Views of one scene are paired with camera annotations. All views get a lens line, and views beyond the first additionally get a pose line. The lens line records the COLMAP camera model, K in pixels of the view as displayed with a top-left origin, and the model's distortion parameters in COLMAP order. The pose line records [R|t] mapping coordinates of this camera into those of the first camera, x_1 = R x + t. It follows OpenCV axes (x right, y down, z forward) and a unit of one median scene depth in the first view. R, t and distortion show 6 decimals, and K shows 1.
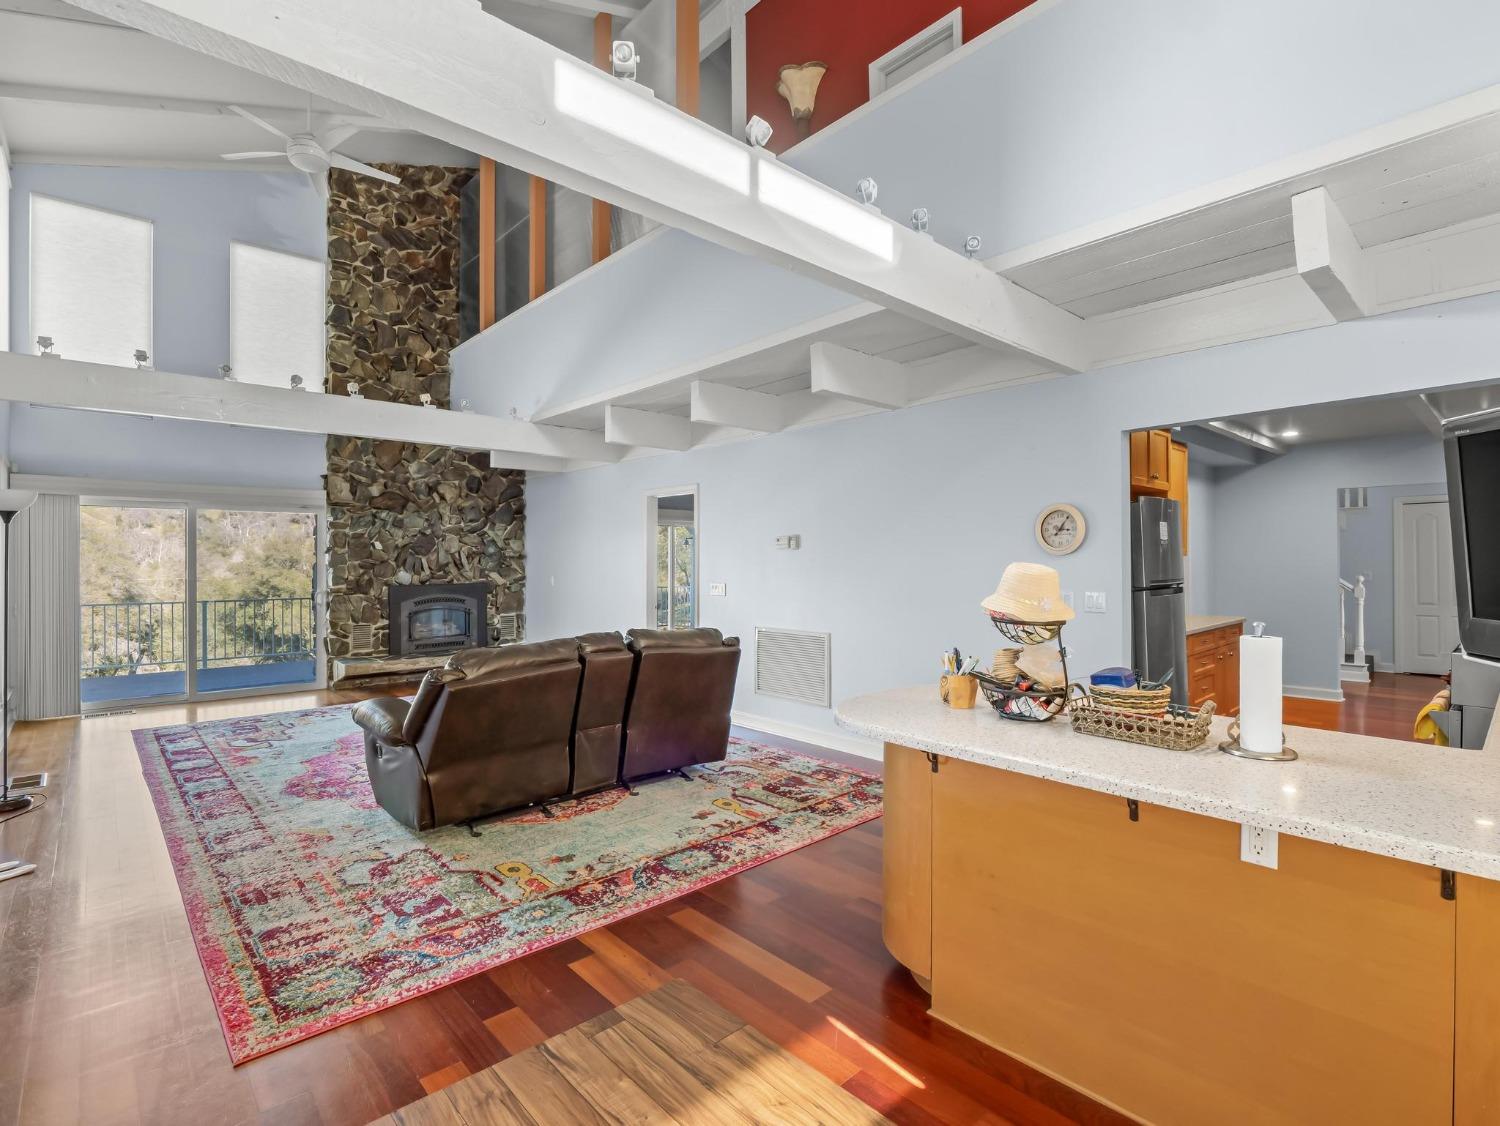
lens RADIAL K [[738.2, 0, 752.2], [0, 738.2, 572.6], [0, 0, 1]] dist [-0.014379, 0.000941]
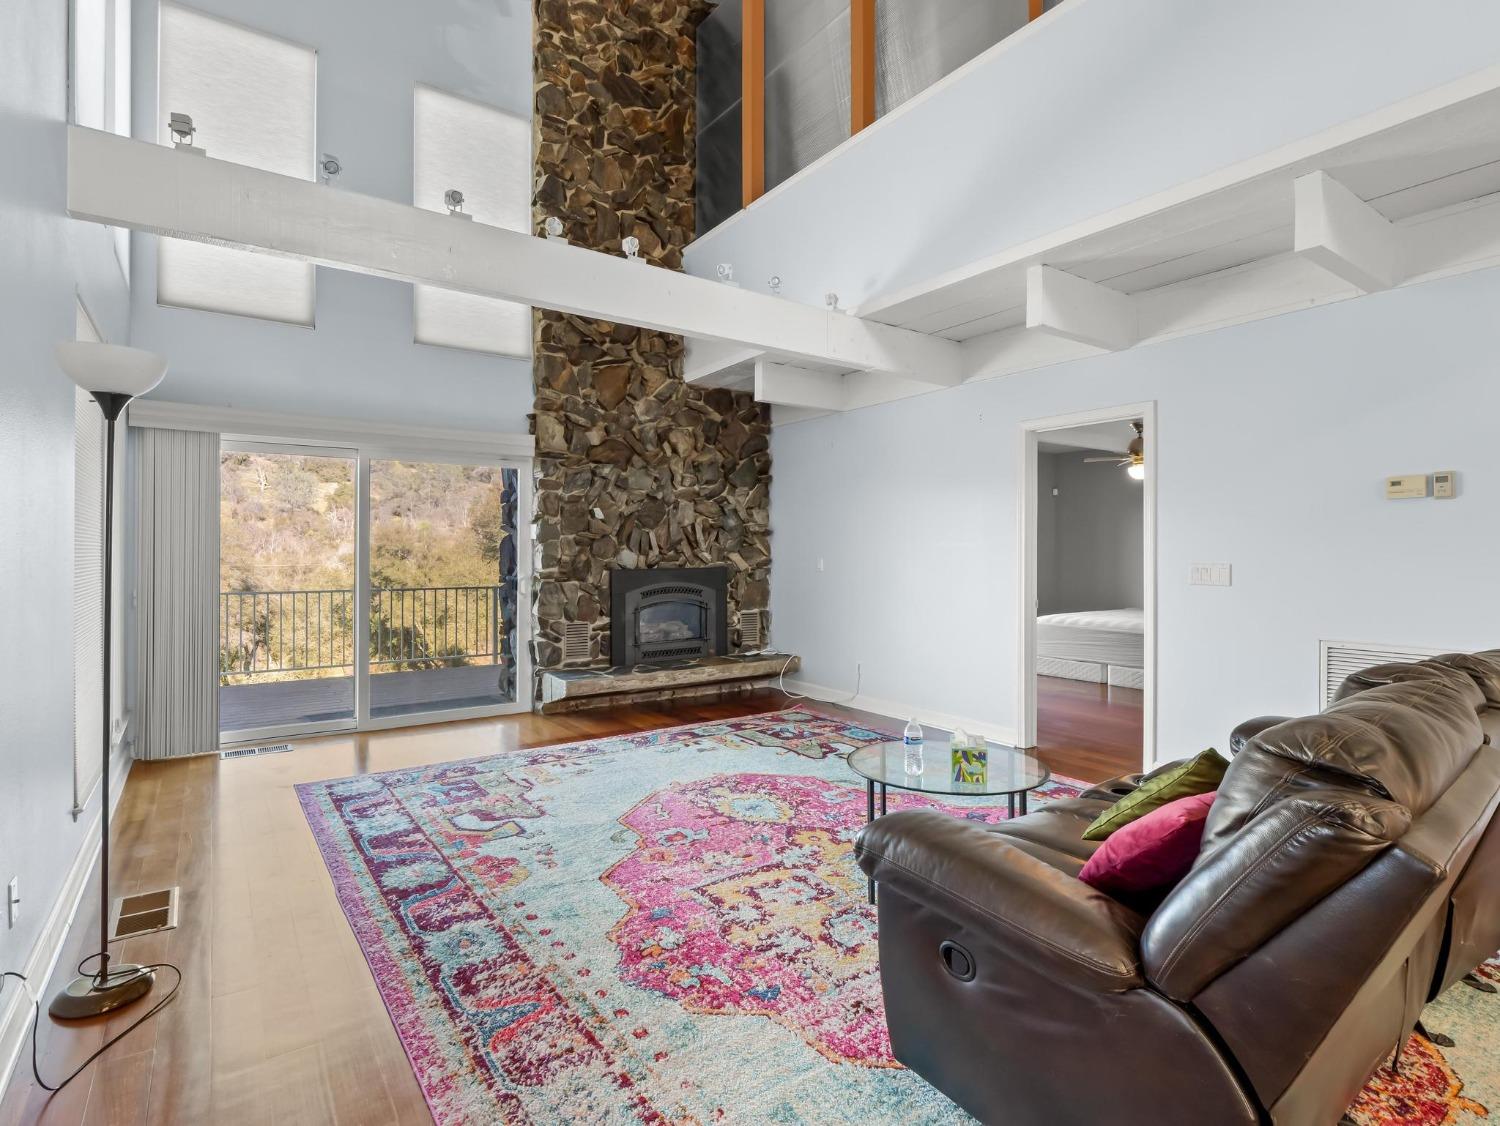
lens RADIAL K [[765.0, 0, 750.0], [0, 765.0, 563.0], [0, 0, 1]] dist [-0.005517, -0.002298]
pose [[0.992998, 0.003219, -0.118084, -0.270384], [-0.003893, 0.999977, -0.005482, 0.014824], [0.118064, 0.005903, 0.992988, 0.273756]]
